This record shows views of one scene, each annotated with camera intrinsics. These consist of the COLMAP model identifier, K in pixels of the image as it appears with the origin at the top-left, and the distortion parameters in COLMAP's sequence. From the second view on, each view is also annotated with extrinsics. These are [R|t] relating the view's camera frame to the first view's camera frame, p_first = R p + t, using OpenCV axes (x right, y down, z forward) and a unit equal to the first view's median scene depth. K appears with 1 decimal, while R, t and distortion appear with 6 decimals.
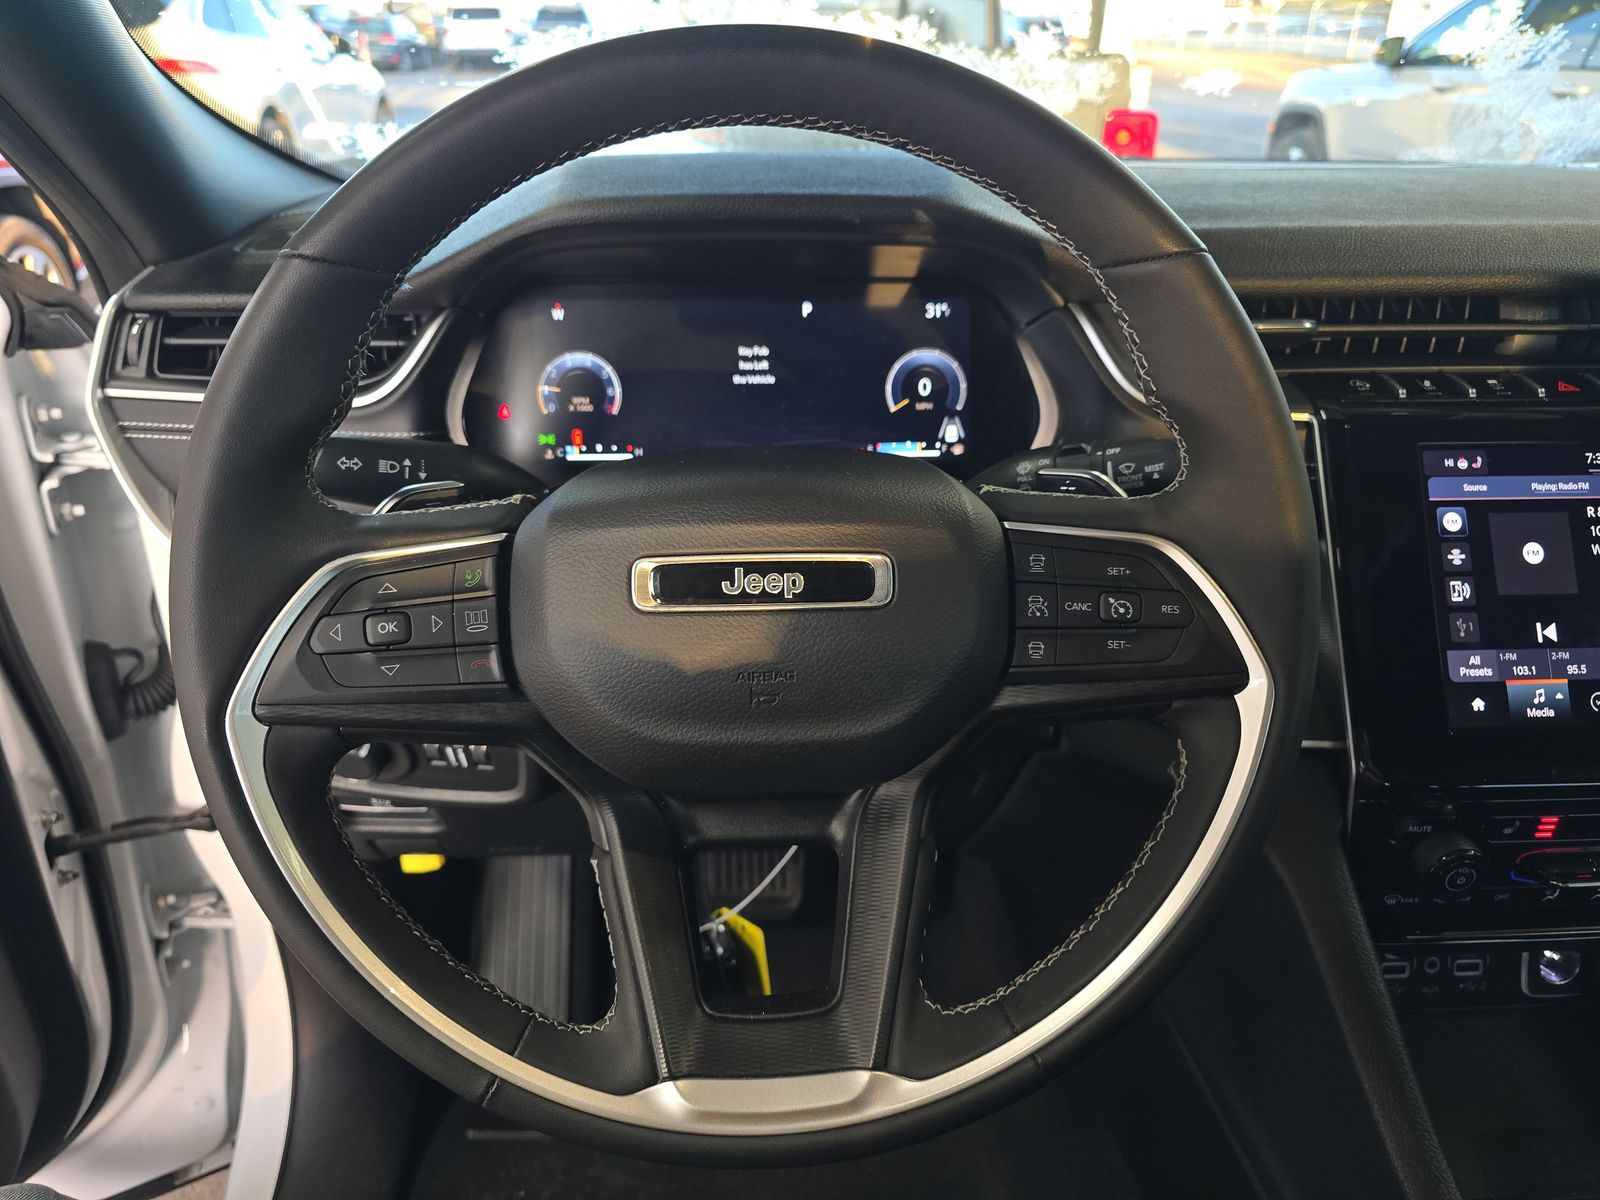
lens RADIAL K [[1097.0, 0, 800.0], [0, 1097.0, 600.0], [0, 0, 1]] dist [0.032576, -0.037979]
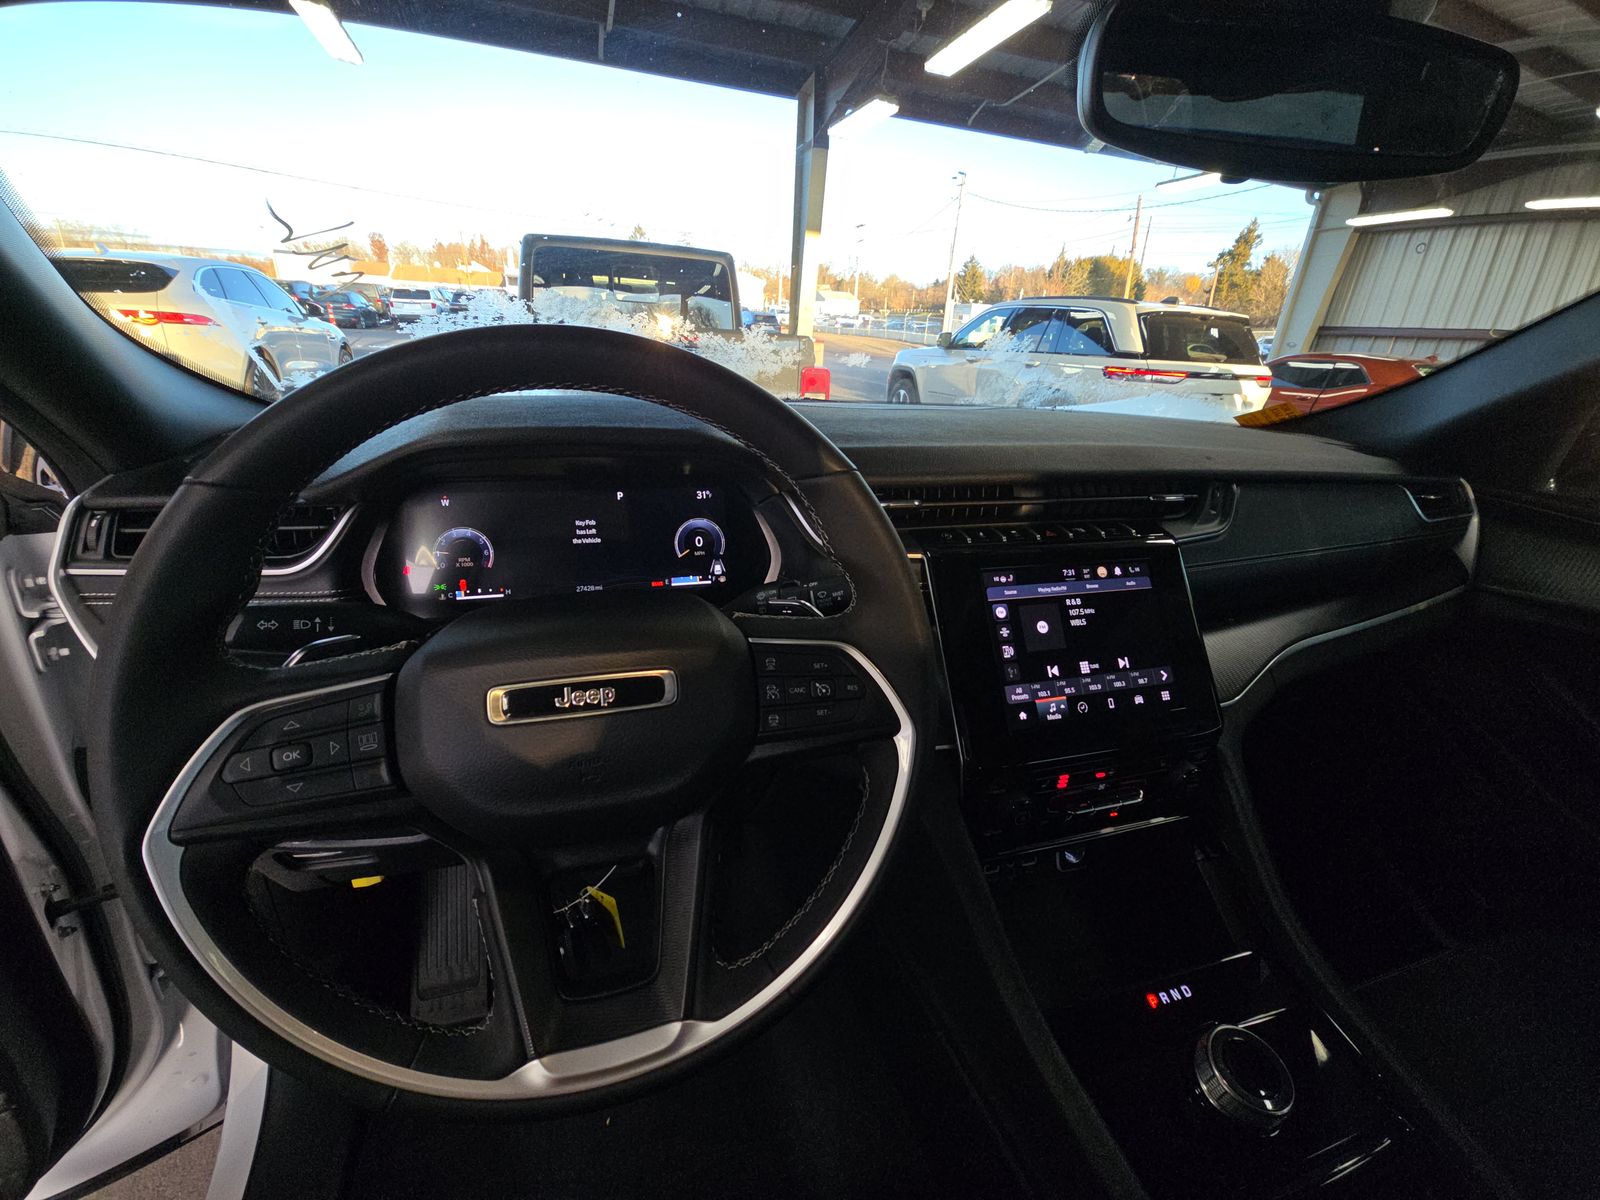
lens RADIAL K [[634.0, 0, 800.0], [0, 634.0, 600.0], [0, 0, 1]] dist [-0.000360, -0.003352]
pose [[0.970576, -0.057452, 0.233842, 0.038855], [0.069833, 0.996543, -0.045006, -0.062976], [-0.230447, 0.060011, 0.971233, 0.080172]]
